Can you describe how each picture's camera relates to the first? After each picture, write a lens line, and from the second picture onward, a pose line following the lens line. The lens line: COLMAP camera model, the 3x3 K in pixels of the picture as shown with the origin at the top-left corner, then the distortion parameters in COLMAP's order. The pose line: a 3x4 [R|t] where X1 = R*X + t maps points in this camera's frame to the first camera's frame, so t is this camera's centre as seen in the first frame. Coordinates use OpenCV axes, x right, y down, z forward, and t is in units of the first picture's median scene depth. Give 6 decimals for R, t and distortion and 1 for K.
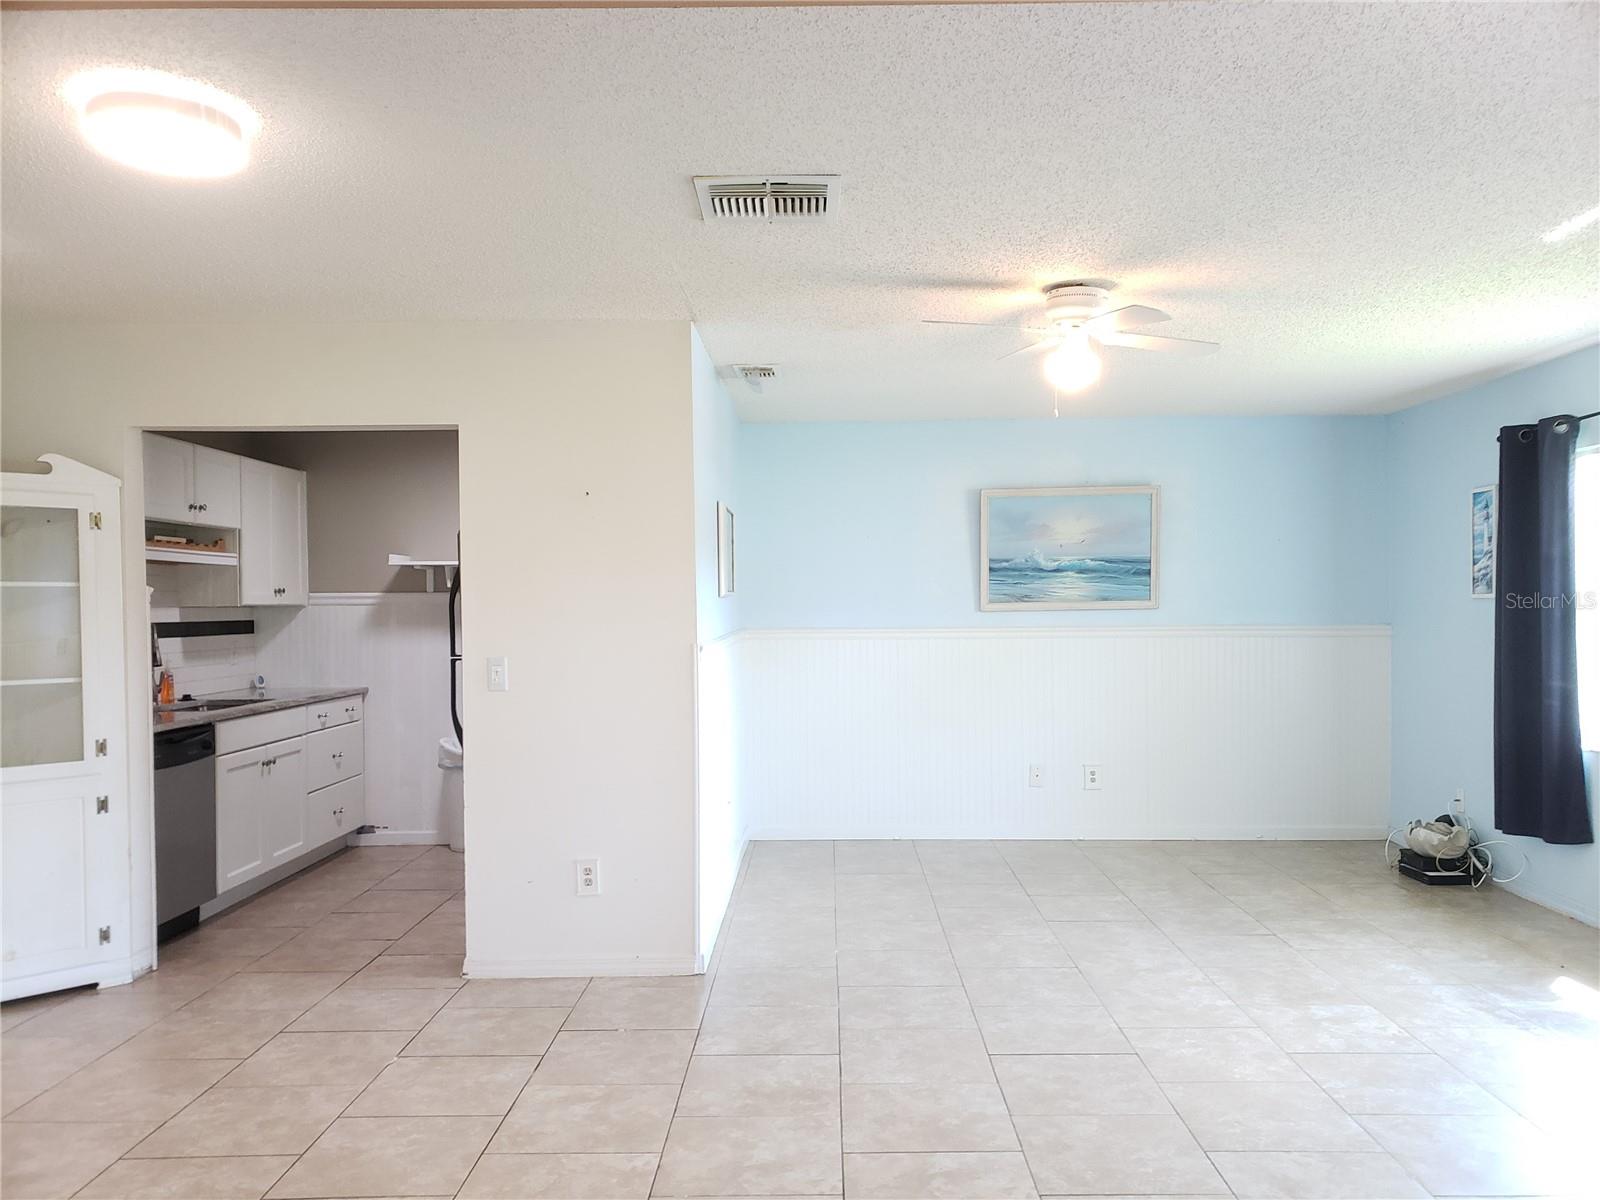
lens RADIAL K [[1253.4, 0, 829.4], [0, 1253.4, 603.8], [0, 0, 1]] dist [0.023298, -0.003680]
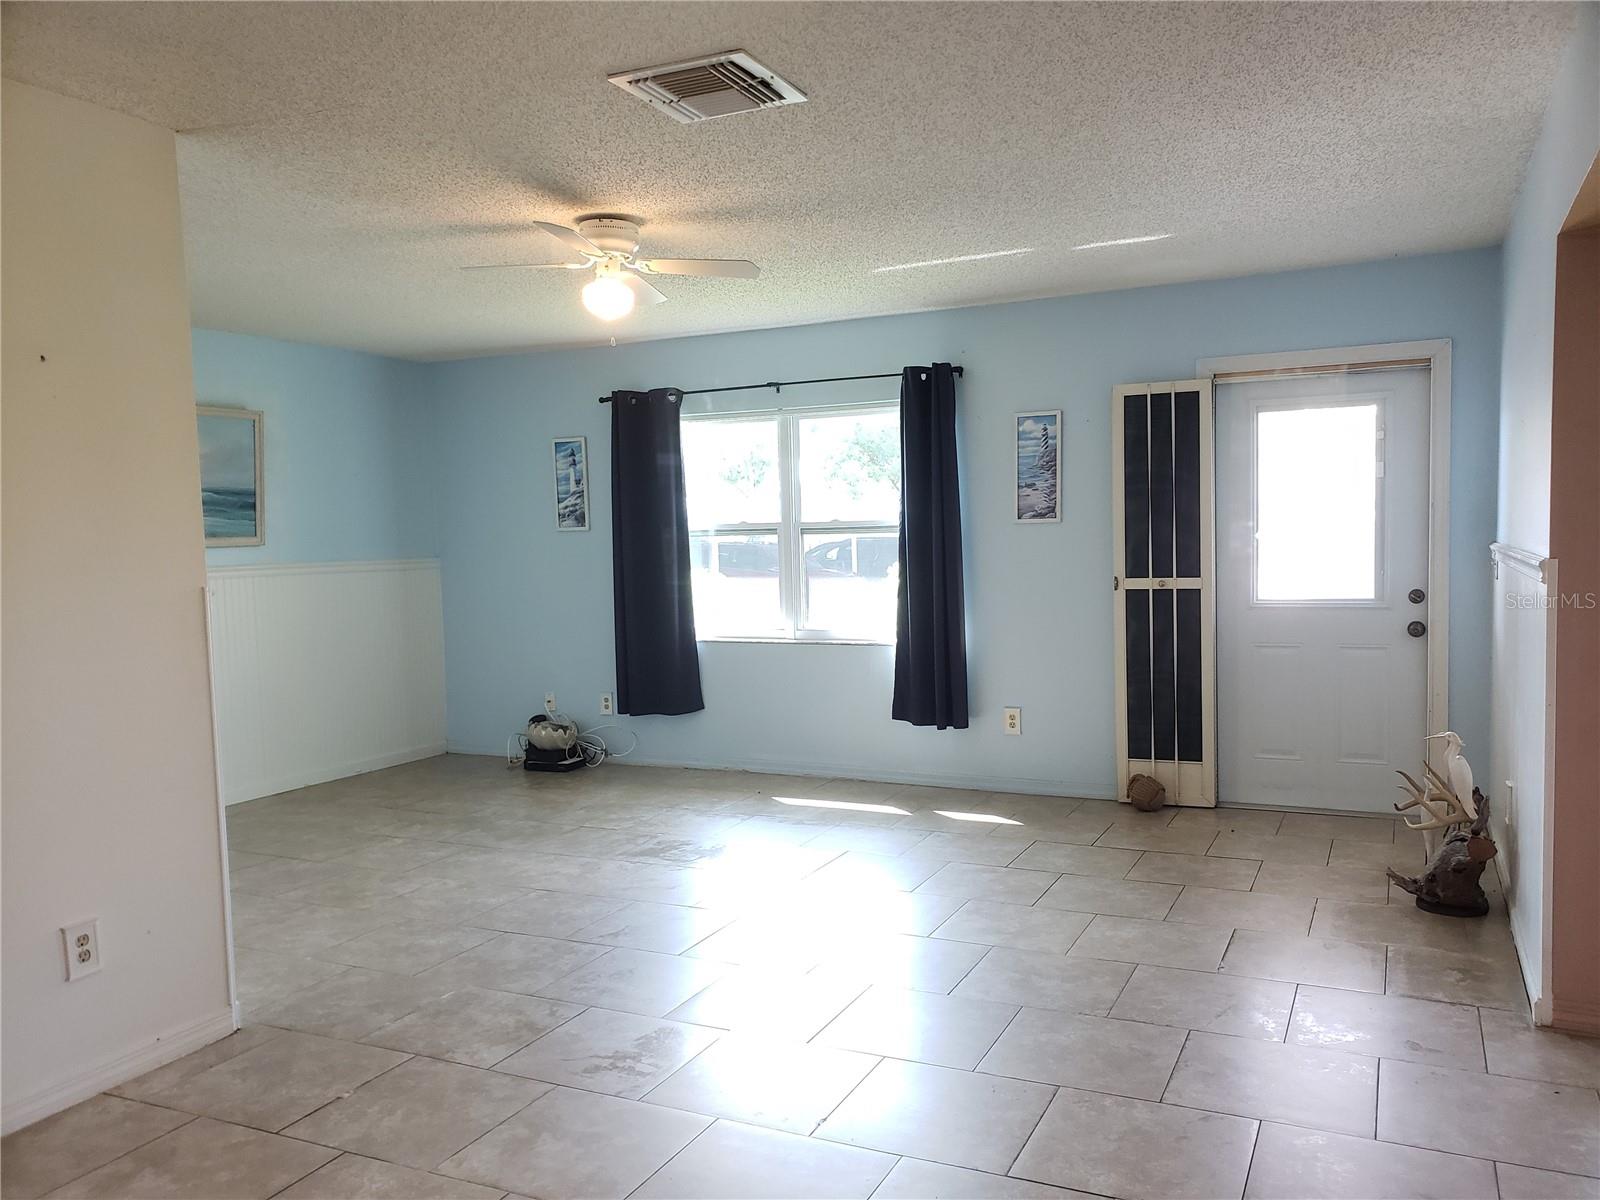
lens RADIAL K [[1236.9, 0, 814.4], [0, 1236.9, 629.4], [0, 0, 1]] dist [0.076606, -0.069712]
pose [[0.433412, -0.075520, 0.898026, -0.614685], [0.022108, 0.997074, 0.073179, 0.010665], [-0.900924, -0.011863, 0.433814, 0.373790]]
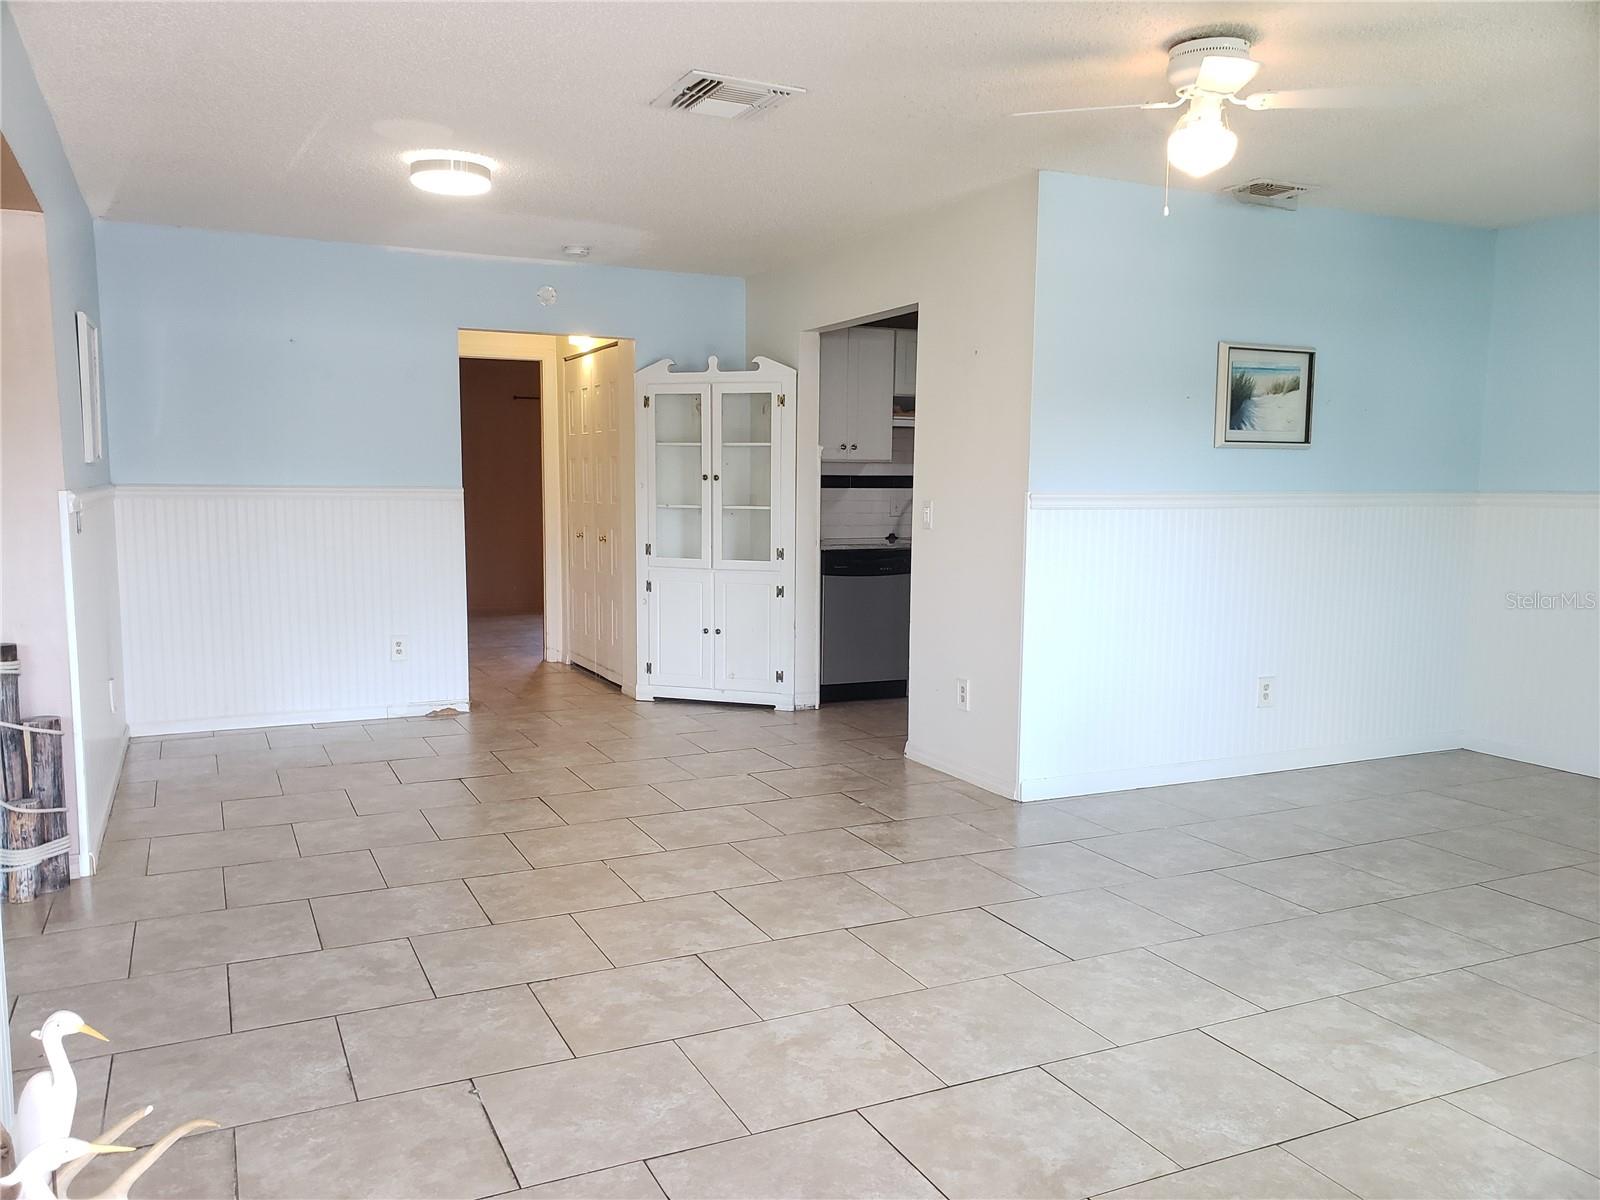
lens RADIAL K [[1236.9, 0, 814.4], [0, 1236.9, 629.4], [0, 0, 1]] dist [0.076606, -0.069712]
pose [[0.439045, 0.119786, -0.890444, 0.763194], [-0.012634, 0.991798, 0.127191, 0.015427], [0.898376, -0.044593, 0.436958, 0.387064]]
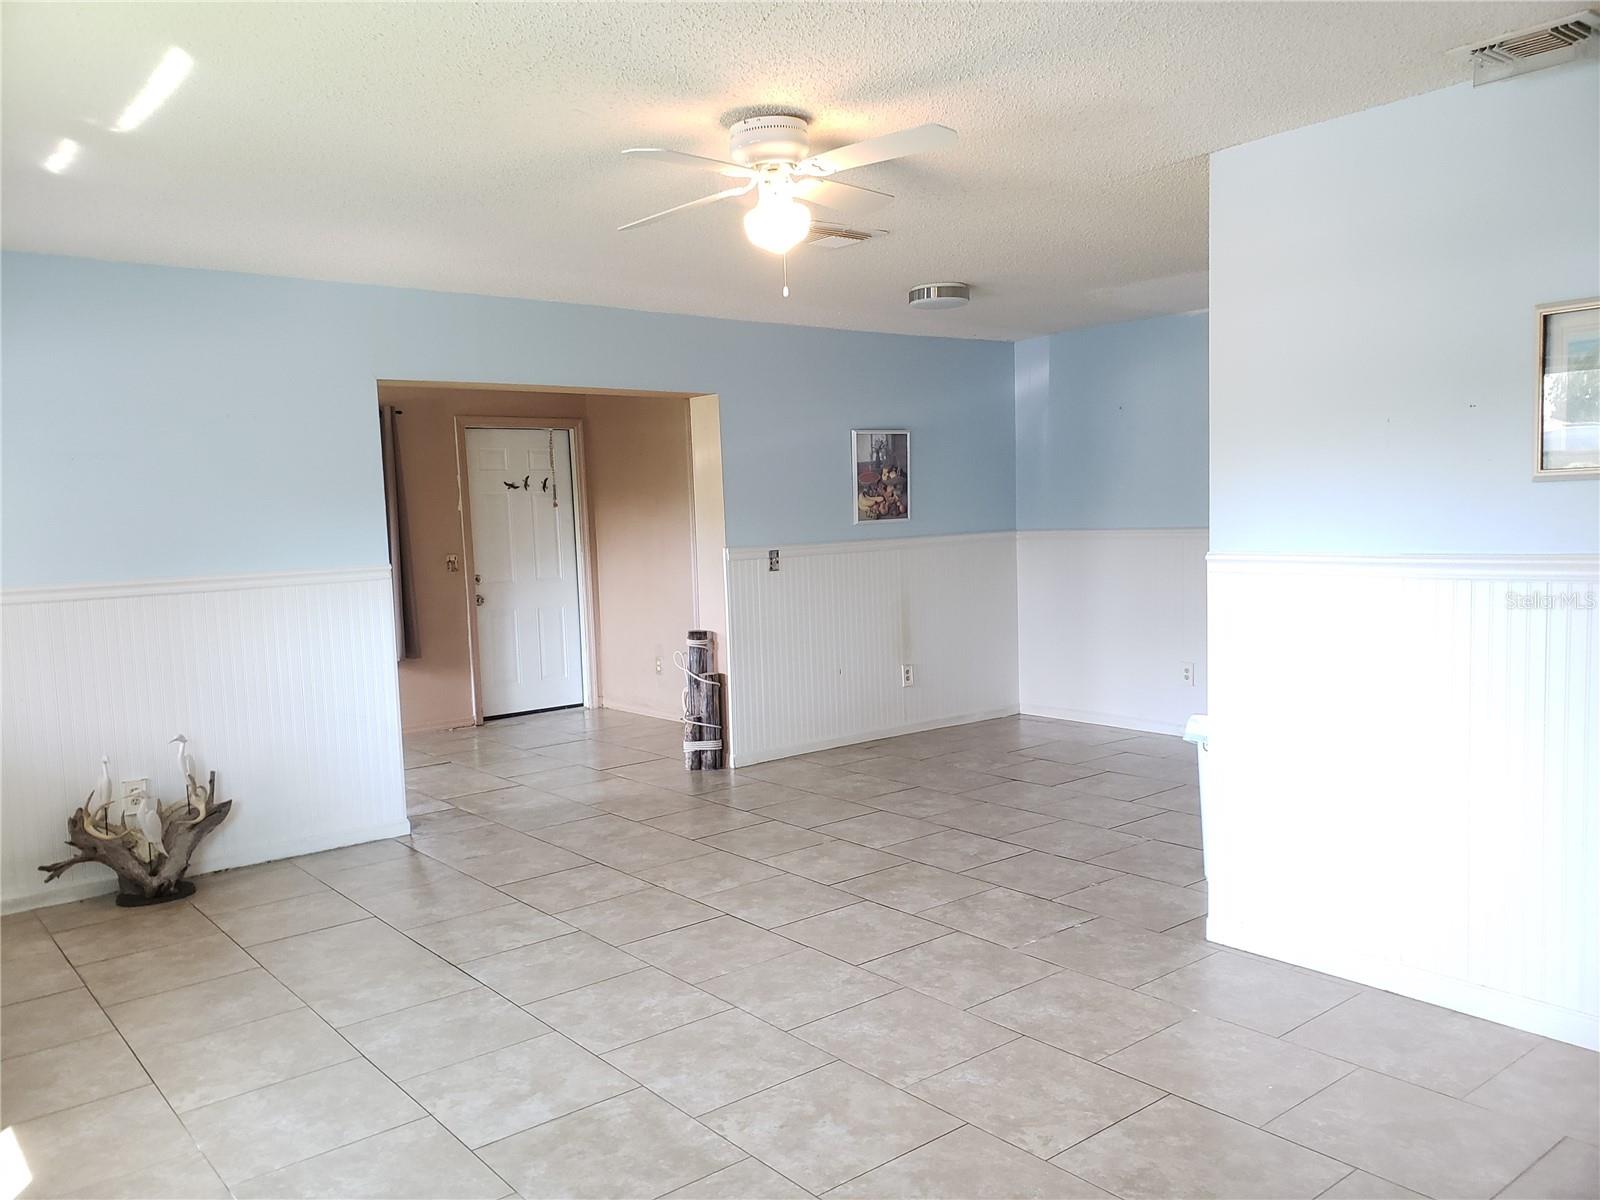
lens RADIAL K [[1256.8, 0, 800.0], [0, 1256.8, 600.0], [0, 0, 1]] dist [0.171109, -0.368586]
pose [[-0.781222, 0.083513, -0.618642, 0.641694], [0.043329, 0.995875, 0.079721, -0.015397], [0.622748, 0.035475, -0.781618, 1.517428]]
